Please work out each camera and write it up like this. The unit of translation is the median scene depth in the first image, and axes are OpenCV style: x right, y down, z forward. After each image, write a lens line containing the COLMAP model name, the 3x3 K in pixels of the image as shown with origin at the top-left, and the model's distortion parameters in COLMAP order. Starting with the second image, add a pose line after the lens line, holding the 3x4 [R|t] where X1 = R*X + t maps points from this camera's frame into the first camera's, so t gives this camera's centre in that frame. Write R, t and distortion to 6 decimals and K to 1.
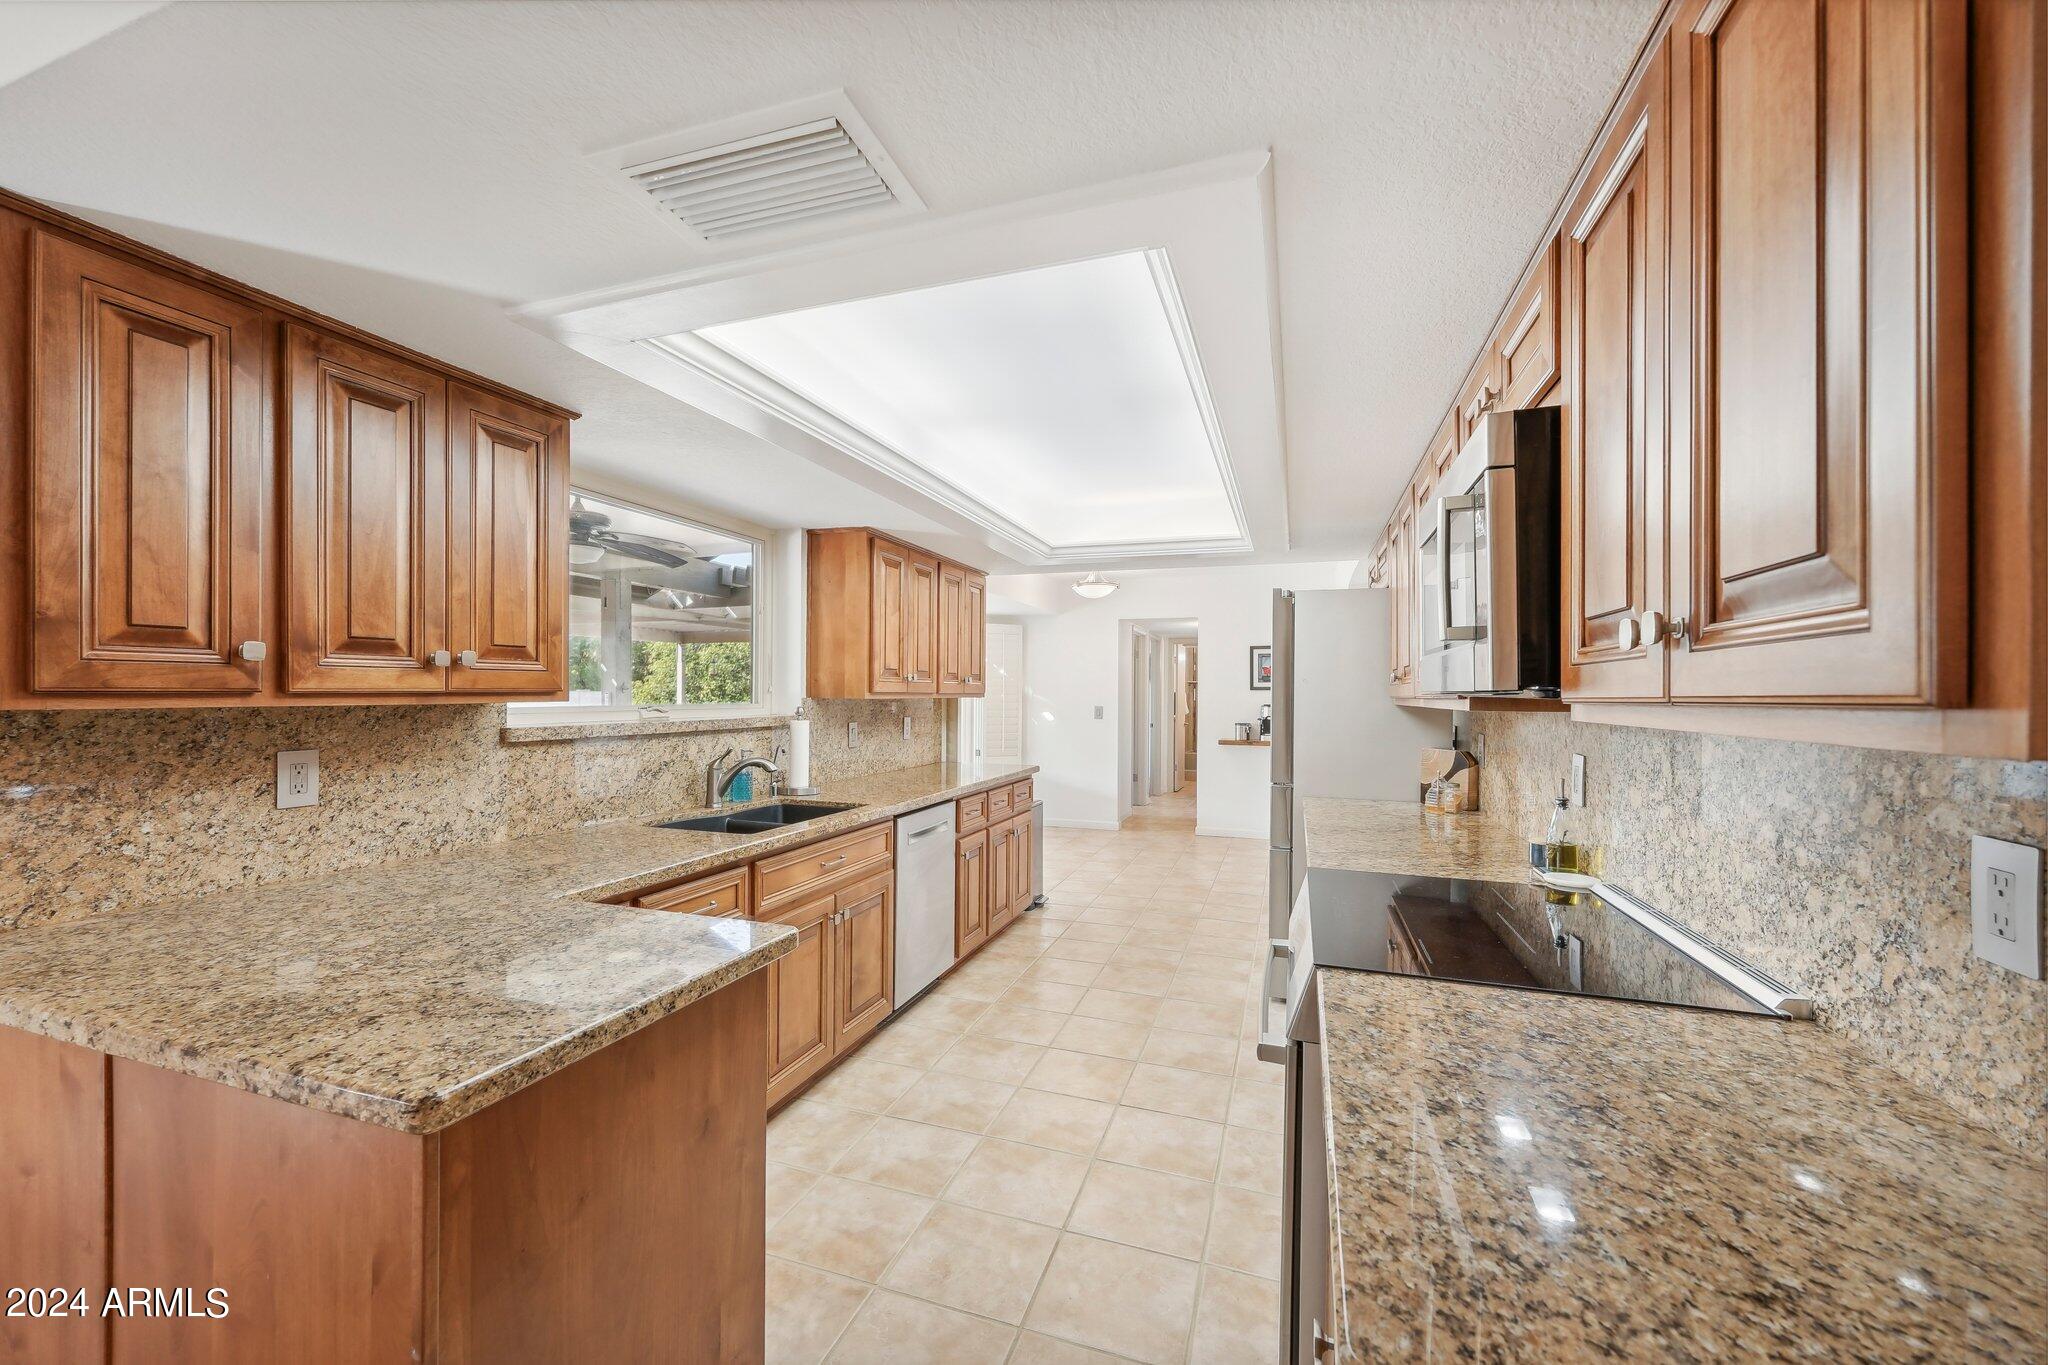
lens RADIAL K [[822.0, 0, 991.2], [0, 822.0, 695.5], [0, 0, 1]] dist [-0.001264, -0.000089]
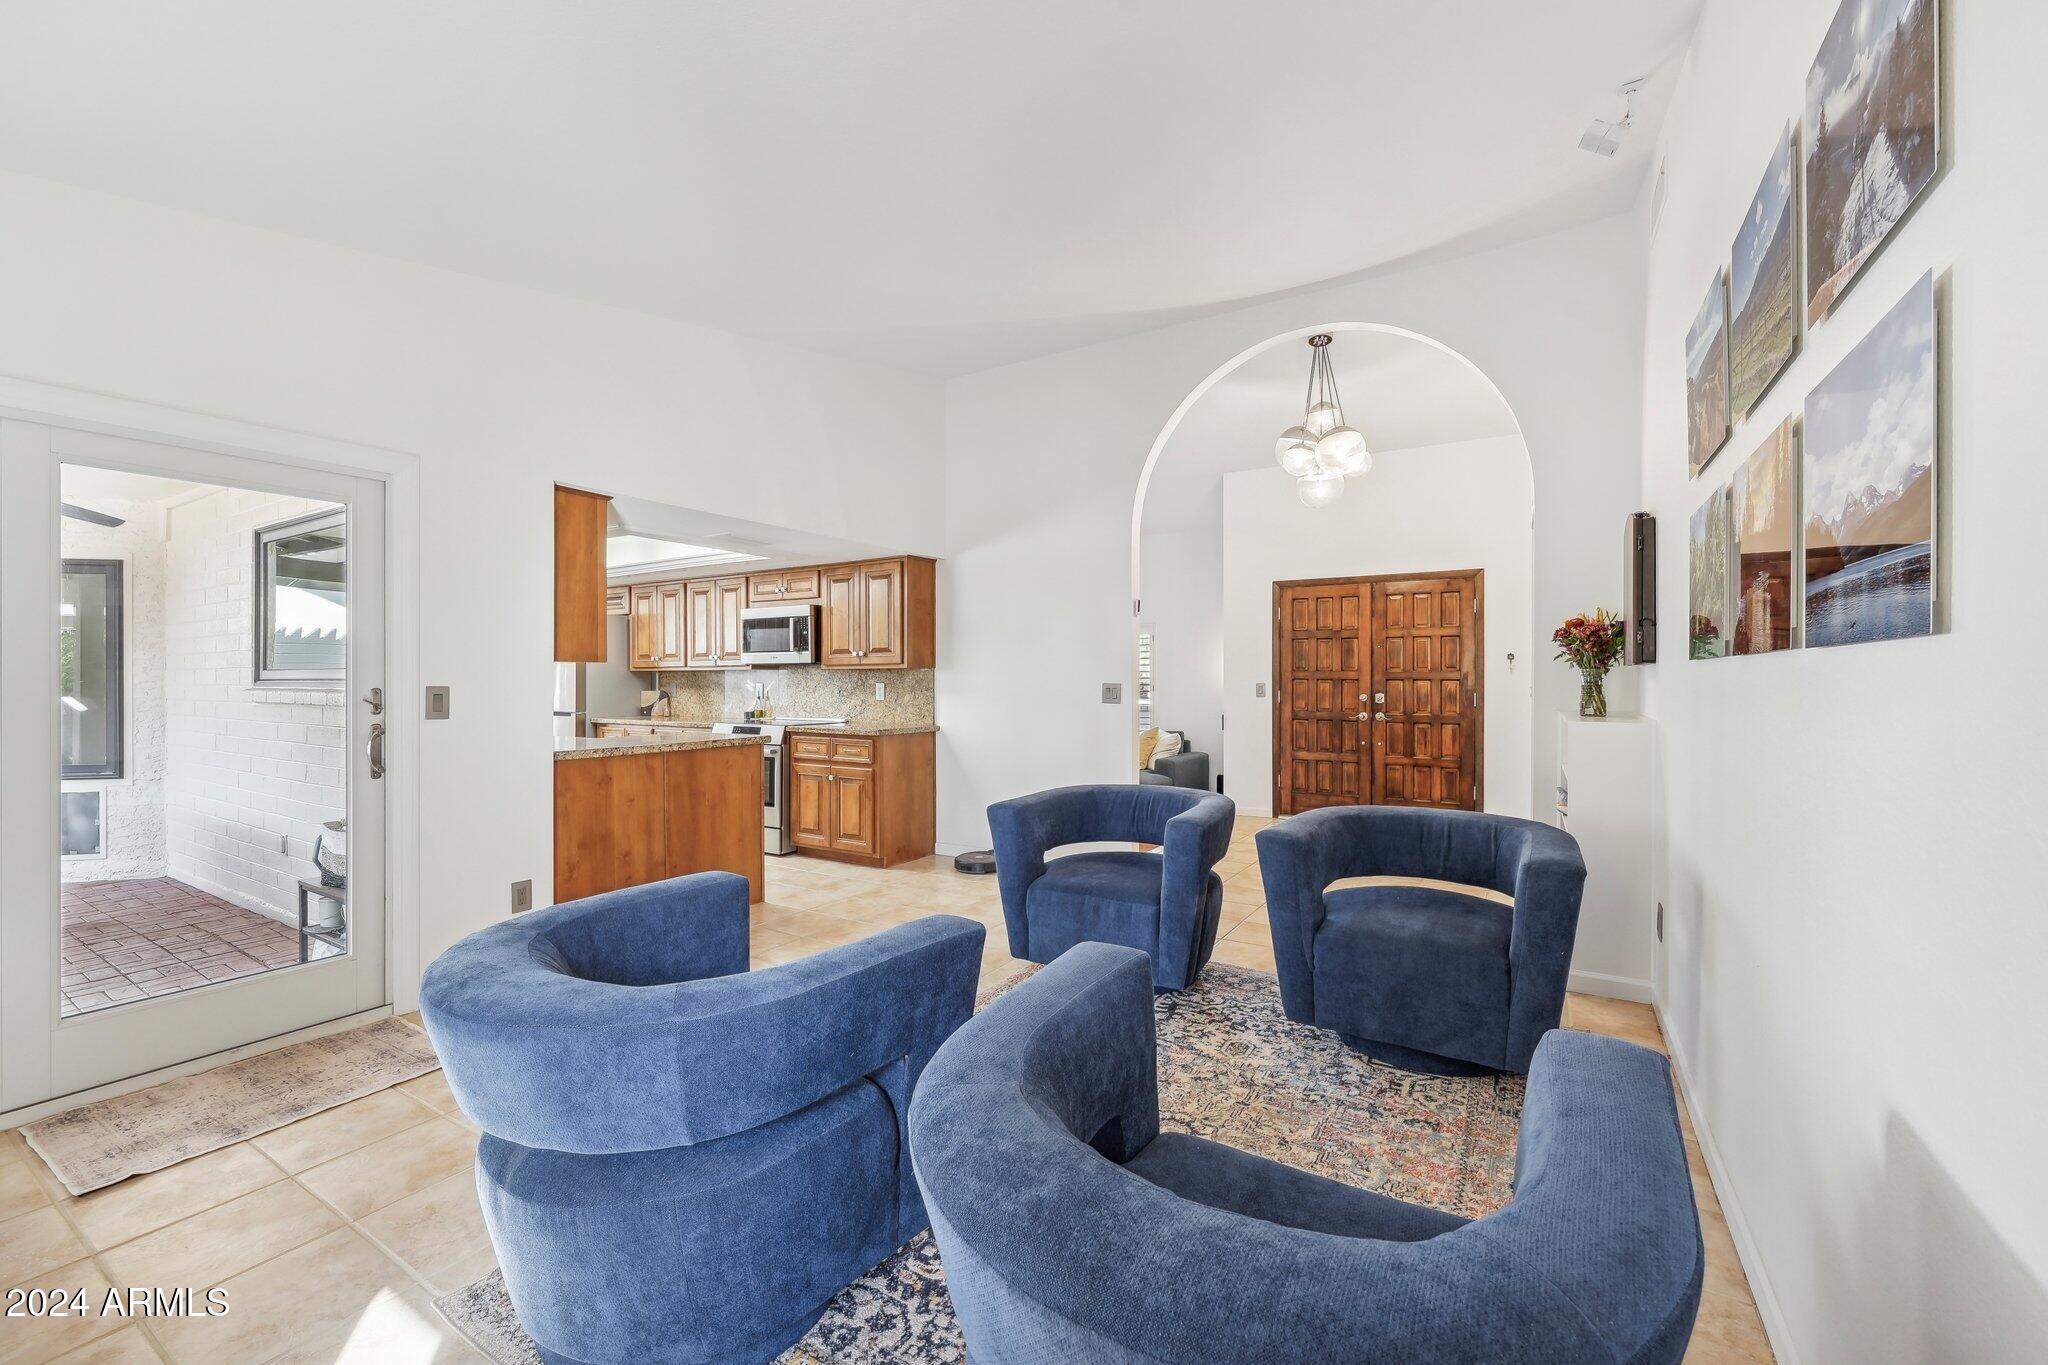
lens RADIAL K [[844.7, 0, 1015.8], [0, 844.7, 680.8], [0, 0, 1]] dist [-0.001208, 0.000063]
pose [[0.202330, -0.007976, 0.979285, -2.734277], [0.004654, 0.999963, 0.007183, 0.048174], [-0.979306, 0.003104, 0.202360, -0.800721]]
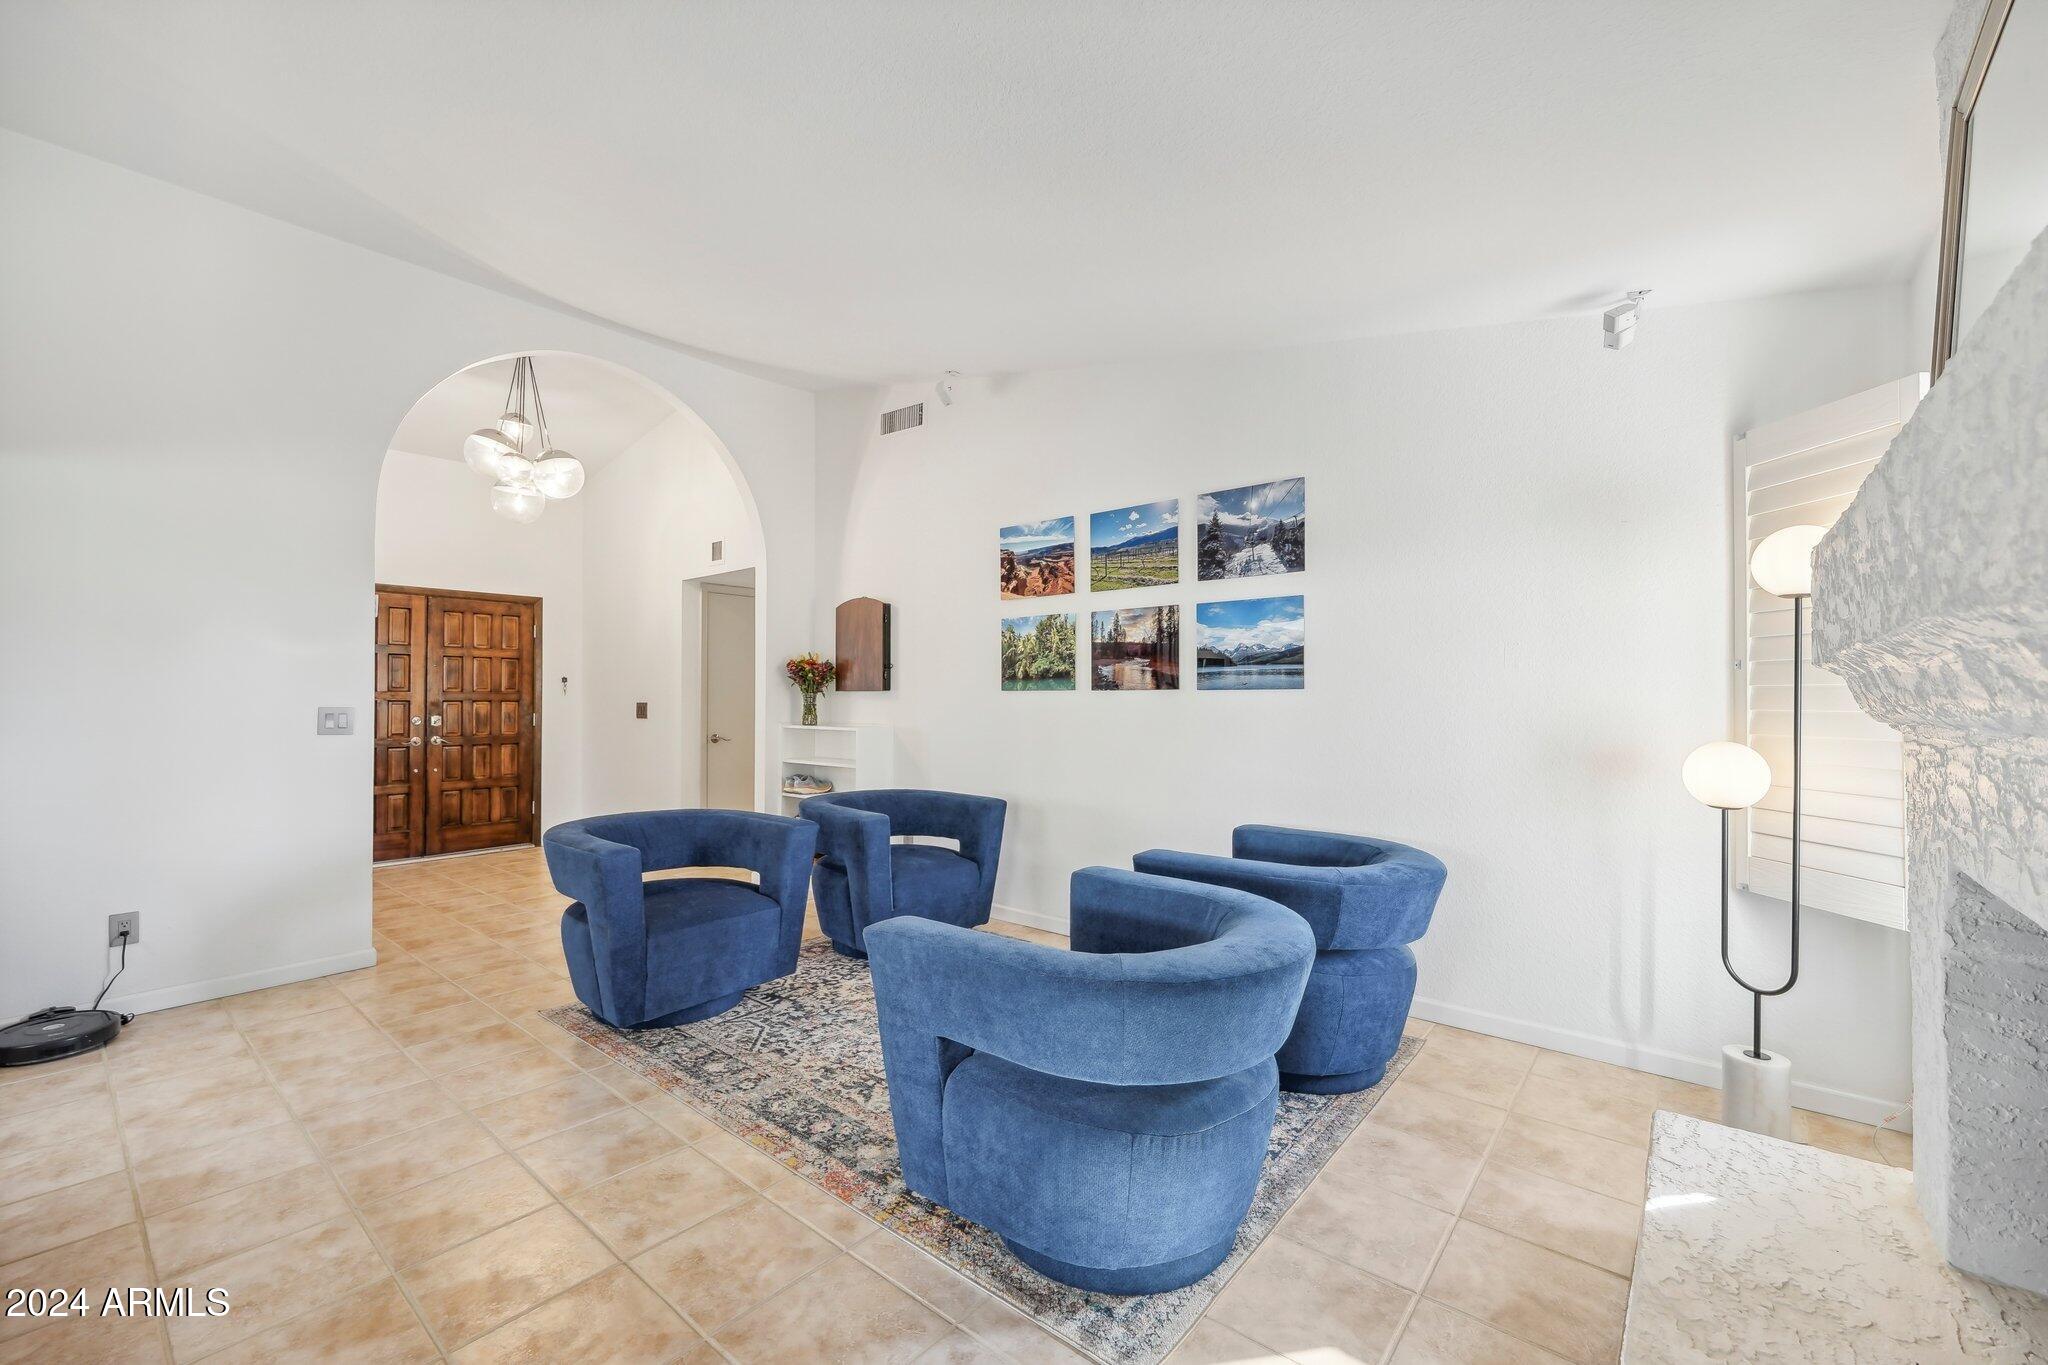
lens RADIAL K [[825.8, 0, 1022.0], [0, 825.8, 695.3], [0, 0, 1]] dist [-0.000988, 0.000002]
pose [[-0.941428, -0.004307, 0.337186, -2.140728], [-0.004094, 0.999991, 0.001343, 0.038781], [-0.337189, -0.000116, -0.941437, 0.833654]]
